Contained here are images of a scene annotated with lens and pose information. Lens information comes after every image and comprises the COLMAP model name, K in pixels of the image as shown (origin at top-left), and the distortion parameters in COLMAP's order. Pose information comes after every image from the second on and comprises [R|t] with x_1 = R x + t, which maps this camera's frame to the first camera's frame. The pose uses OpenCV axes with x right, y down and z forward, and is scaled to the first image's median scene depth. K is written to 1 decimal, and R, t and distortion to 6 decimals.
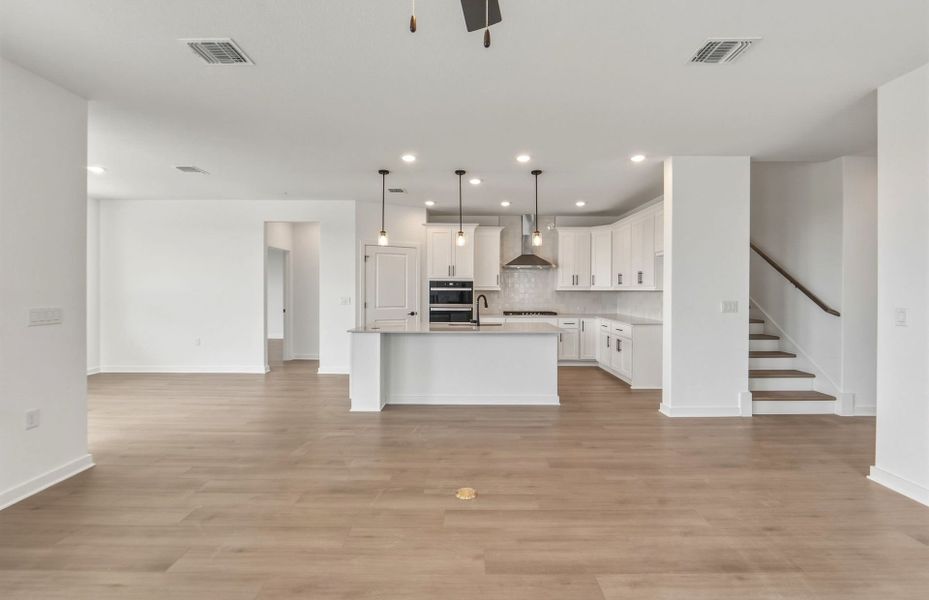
lens RADIAL K [[387.4, 0, 466.6], [0, 387.4, 293.2], [0, 0, 1]] dist [-0.009714, -0.000315]
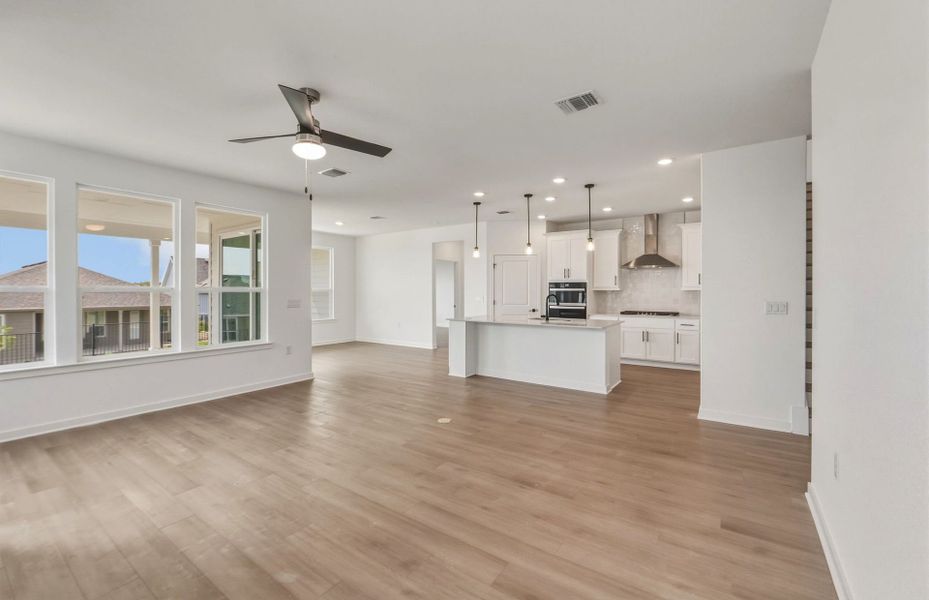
lens RADIAL K [[387.4, 0, 466.6], [0, 387.4, 293.2], [0, 0, 1]] dist [-0.009714, -0.000315]
pose [[0.817556, 0.000658, -0.575849, 0.398494], [-0.001036, 0.999999, -0.000329, 0.000763], [0.575849, 0.000866, 0.817556, -0.094804]]
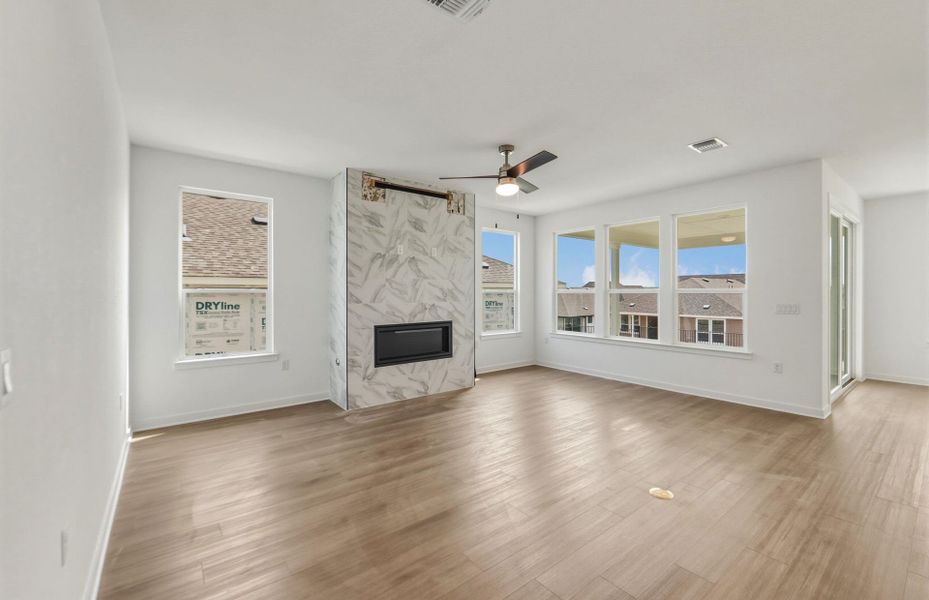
lens RADIAL K [[387.4, 0, 466.6], [0, 387.4, 293.2], [0, 0, 1]] dist [-0.009714, -0.000315]
pose [[-0.785942, -0.000397, -0.618301, 0.418656], [-0.004105, 0.999981, 0.004576, -0.003517], [0.618287, 0.006134, -0.785928, 0.601636]]
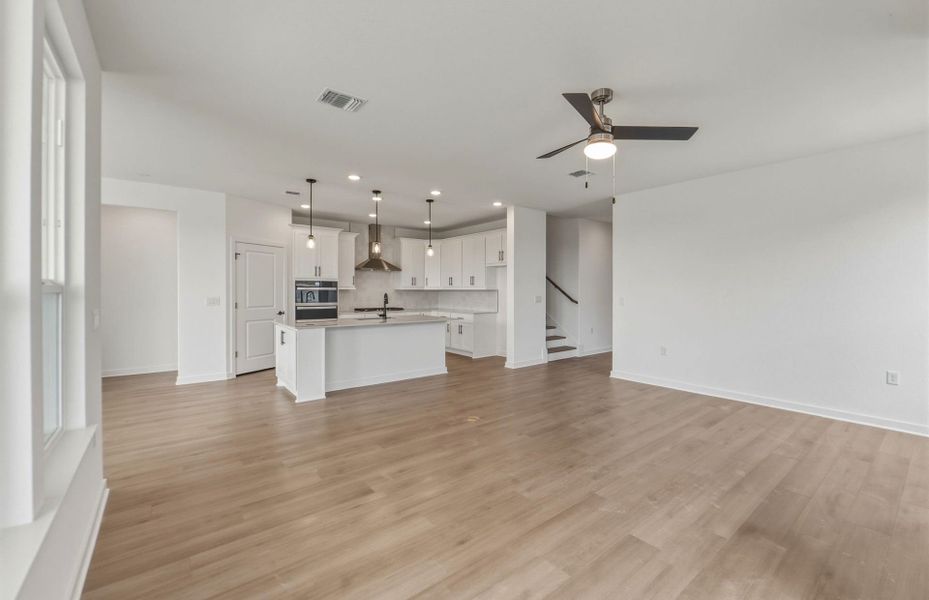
lens RADIAL K [[387.4, 0, 466.6], [0, 387.4, 293.2], [0, 0, 1]] dist [-0.009714, -0.000315]
pose [[0.783211, -0.006131, 0.621726, -0.406450], [0.005308, 0.999981, 0.003174, 0.000921], [-0.621734, 0.000814, 0.783228, -0.088569]]
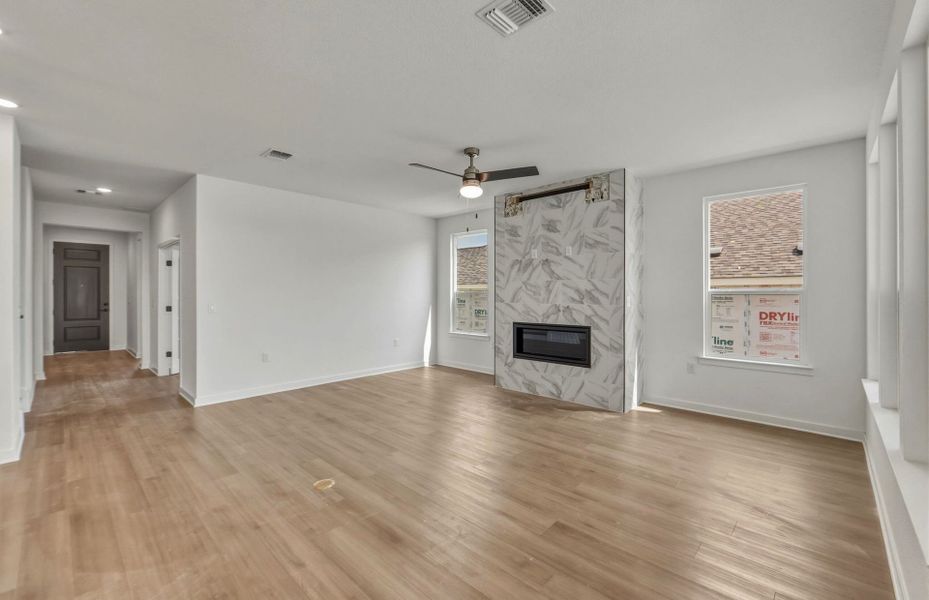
lens RADIAL K [[387.4, 0, 466.6], [0, 387.4, 293.2], [0, 0, 1]] dist [-0.009714, -0.000315]
pose [[-0.731359, -0.001176, 0.681992, -0.417575], [0.003451, 0.999979, 0.005425, -0.007122], [-0.681984, 0.006321, -0.731340, 0.617143]]
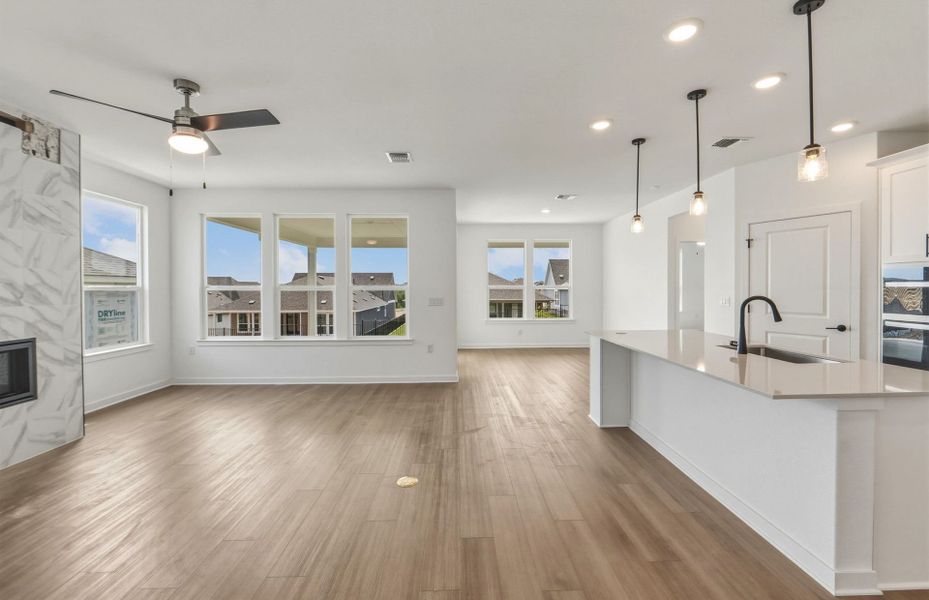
lens RADIAL K [[387.4, 0, 466.6], [0, 387.4, 293.2], [0, 0, 1]] dist [-0.009714, -0.000315]
pose [[0.029239, 0.009796, -0.999524, 0.431359], [-0.002460, 0.999950, 0.009728, -0.003164], [0.999569, 0.002174, 0.029261, 0.459526]]
